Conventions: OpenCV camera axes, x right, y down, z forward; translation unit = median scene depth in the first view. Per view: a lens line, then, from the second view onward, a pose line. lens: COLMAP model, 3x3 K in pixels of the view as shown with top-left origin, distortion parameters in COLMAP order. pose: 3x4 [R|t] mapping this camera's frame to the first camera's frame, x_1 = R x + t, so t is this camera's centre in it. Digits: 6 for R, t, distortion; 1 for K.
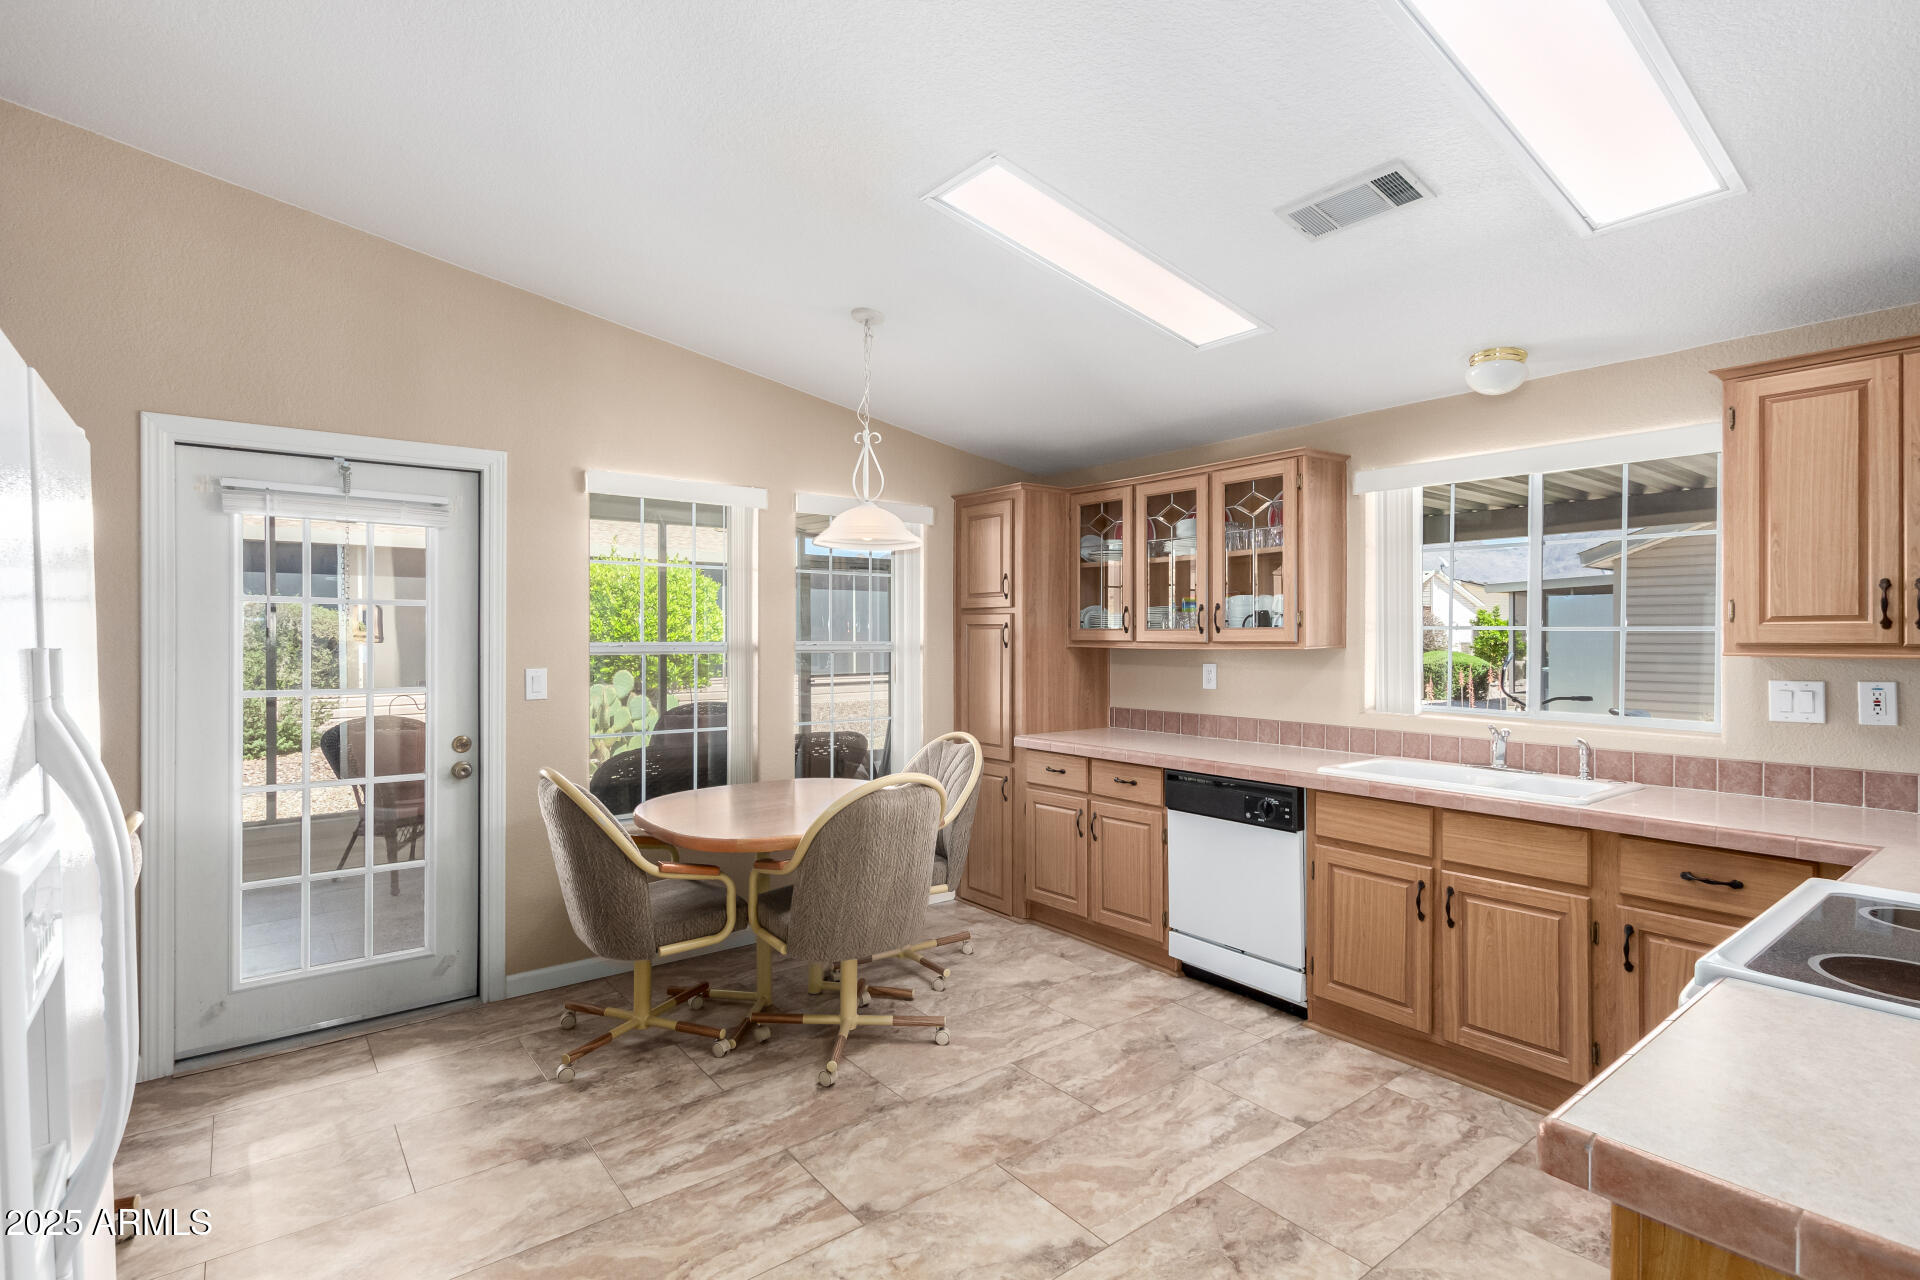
lens RADIAL K [[922.8, 0, 960.0], [0, 922.8, 640.0], [0, 0, 1]] dist [-0.002138, -0.000733]
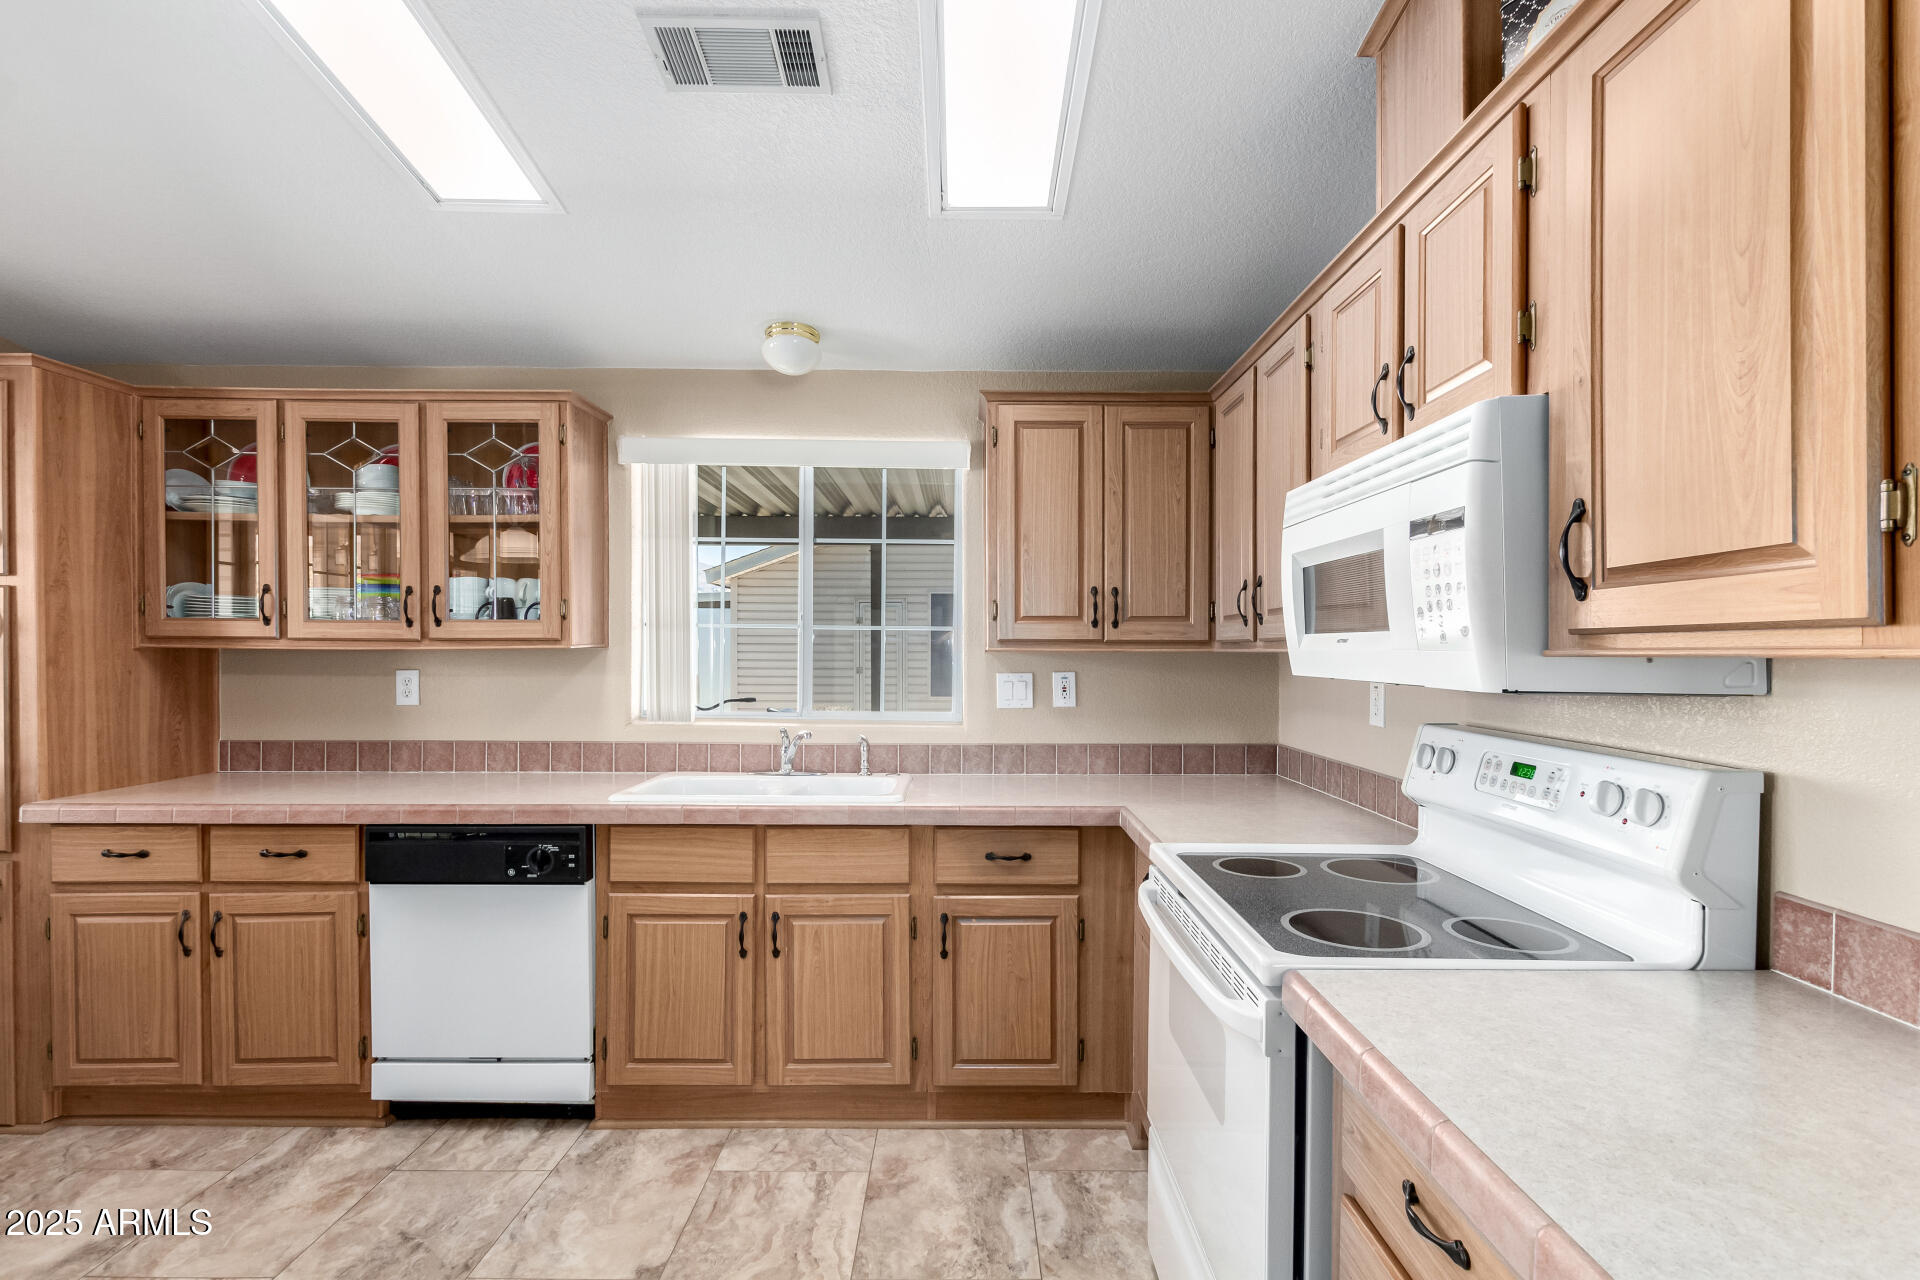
lens RADIAL K [[915.1, 0, 972.3], [0, 915.1, 663.6], [0, 0, 1]] dist [0.014070, -0.008217]
pose [[0.604477, -0.008966, 0.796572, -0.045408], [-0.000771, 0.999930, 0.011840, 0.014124], [-0.796622, -0.007771, 0.604428, 0.258408]]
